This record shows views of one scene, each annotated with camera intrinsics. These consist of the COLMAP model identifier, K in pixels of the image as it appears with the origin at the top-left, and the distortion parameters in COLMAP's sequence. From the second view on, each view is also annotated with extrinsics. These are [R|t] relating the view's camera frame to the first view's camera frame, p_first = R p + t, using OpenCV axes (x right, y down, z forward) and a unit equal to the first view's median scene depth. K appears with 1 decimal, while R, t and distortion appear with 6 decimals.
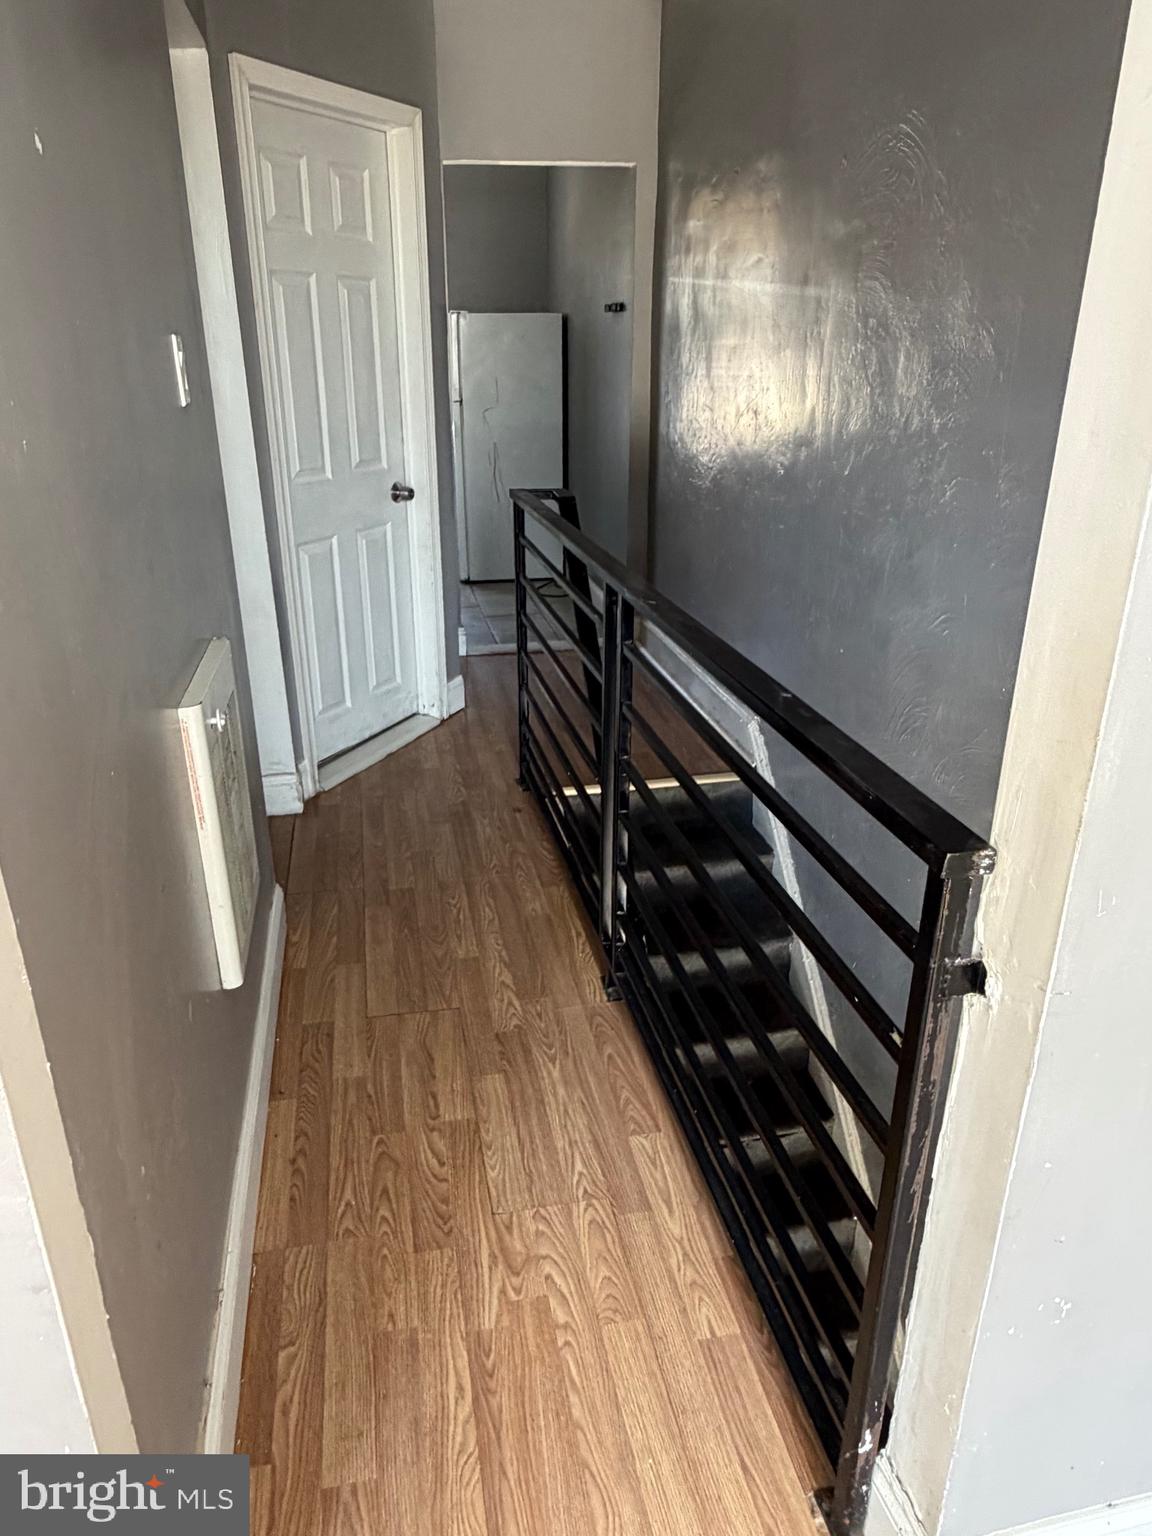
lens RADIAL K [[1037.2, 0, 576.0], [0, 1037.2, 768.0], [0, 0, 1]] dist [-0.002111, -0.000334]
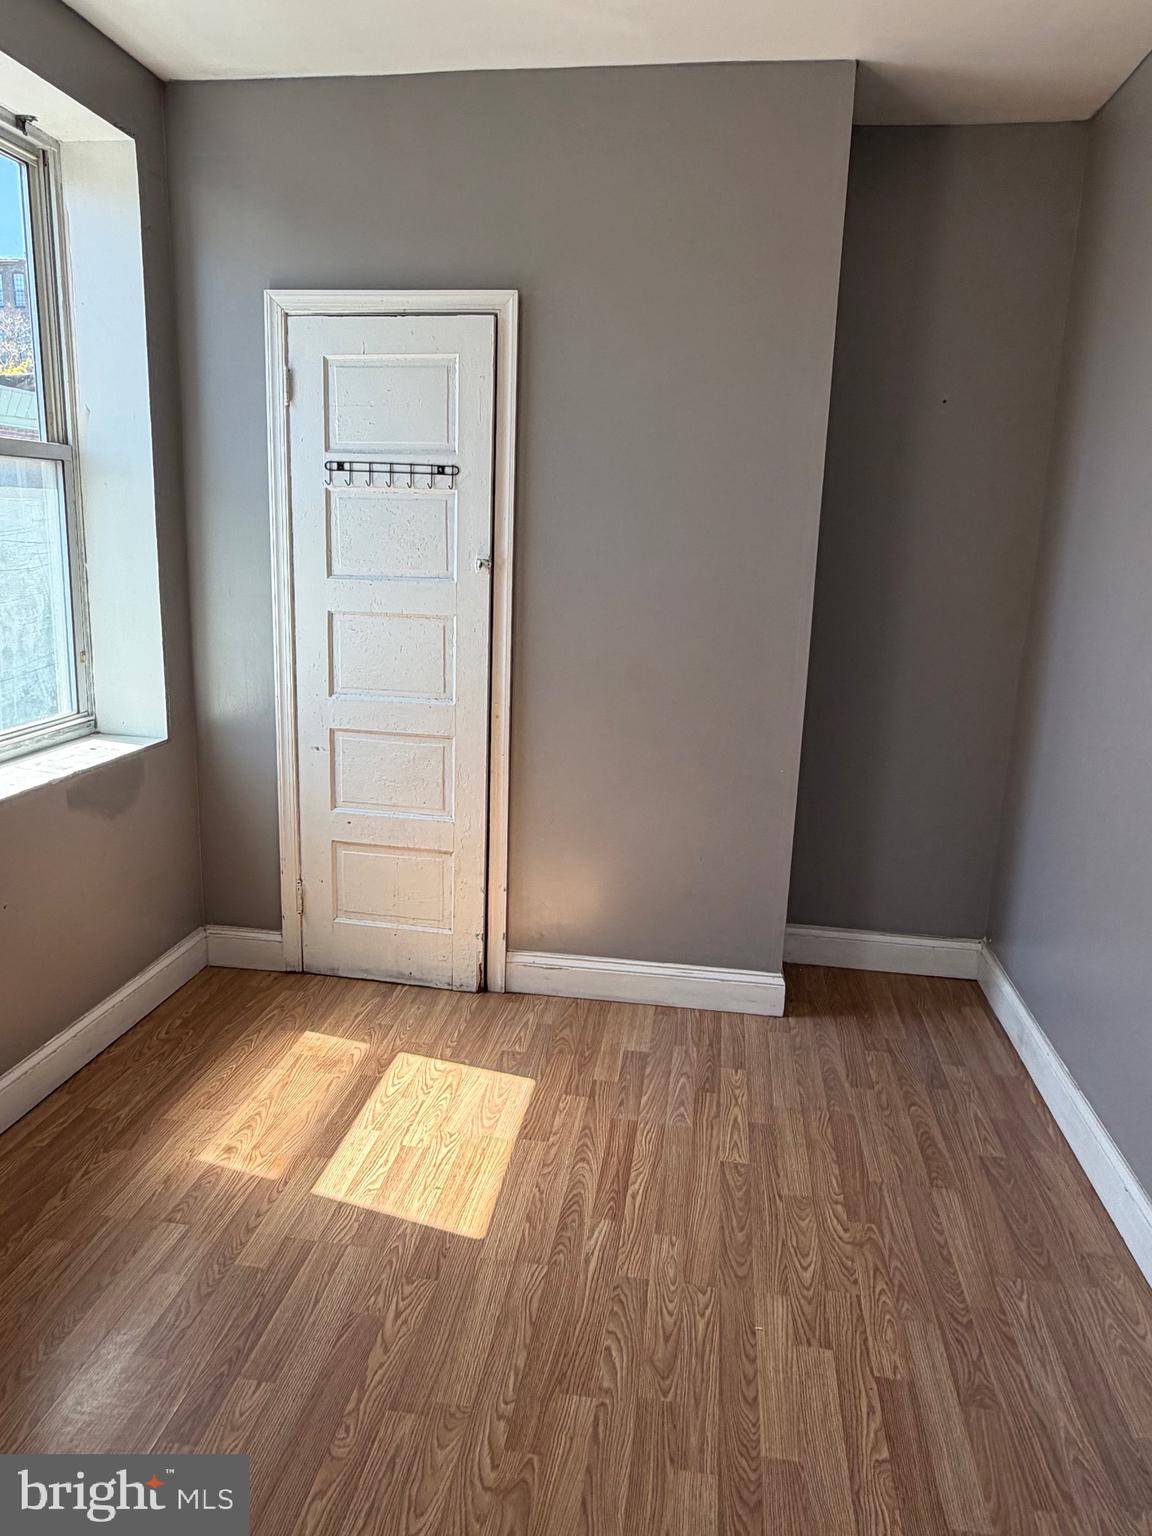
lens RADIAL K [[1037.2, 0, 576.0], [0, 1037.2, 768.0], [0, 0, 1]] dist [-0.002111, -0.000334]
pose [[-0.941715, -0.138107, 0.306757, -0.289617], [0.061132, 0.826413, 0.559736, -0.556526], [-0.330812, 0.545864, -0.769802, 1.299213]]
